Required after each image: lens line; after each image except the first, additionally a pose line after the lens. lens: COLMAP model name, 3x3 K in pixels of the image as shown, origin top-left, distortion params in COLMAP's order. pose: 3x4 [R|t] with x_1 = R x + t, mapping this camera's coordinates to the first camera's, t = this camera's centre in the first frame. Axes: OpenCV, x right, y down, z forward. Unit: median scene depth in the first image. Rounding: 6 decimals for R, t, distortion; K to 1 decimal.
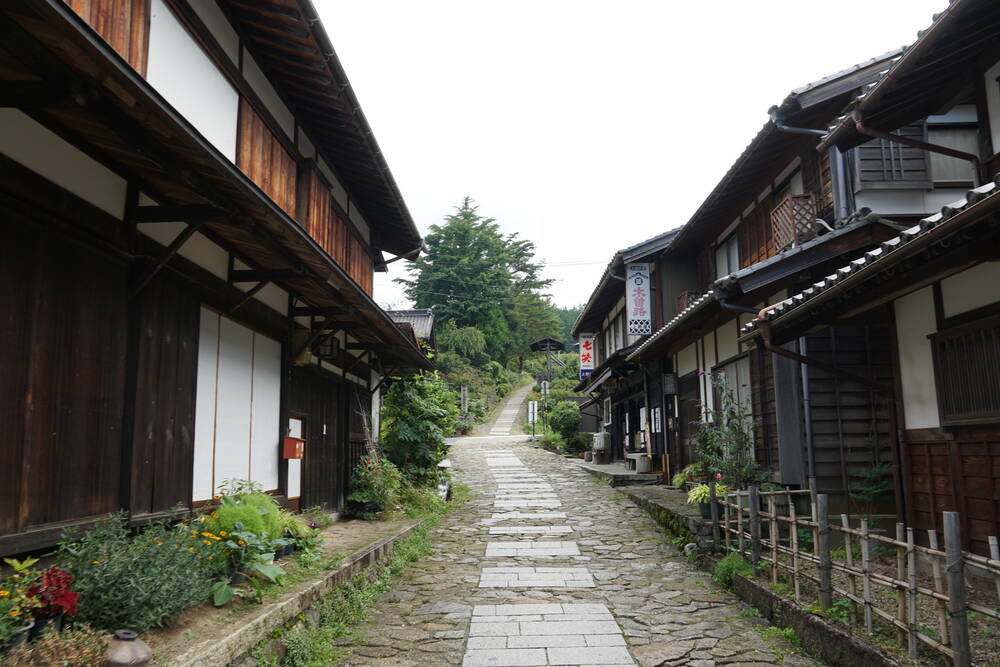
lens RADIAL K [[758.7, 0, 497.9], [0, 758.7, 328.9], [0, 0, 1]] dist [-0.065045, 0.044340]
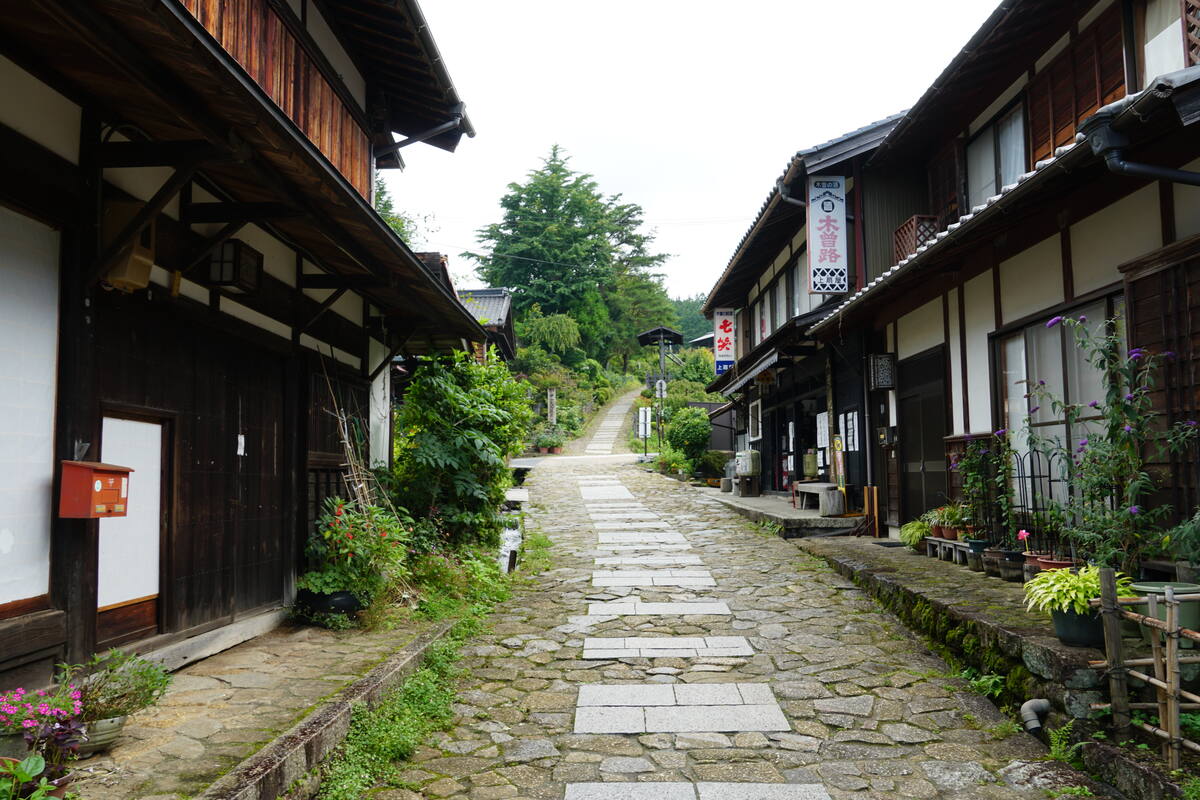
lens RADIAL K [[910.5, 0, 598.7], [0, 910.5, 404.4], [0, 0, 1]] dist [-0.065045, 0.044340]
pose [[0.999992, 0.000667, 0.003973, -0.002369], [-0.001002, 0.996374, 0.085074, 0.036620], [-0.003902, -0.085077, 0.996367, 0.270419]]
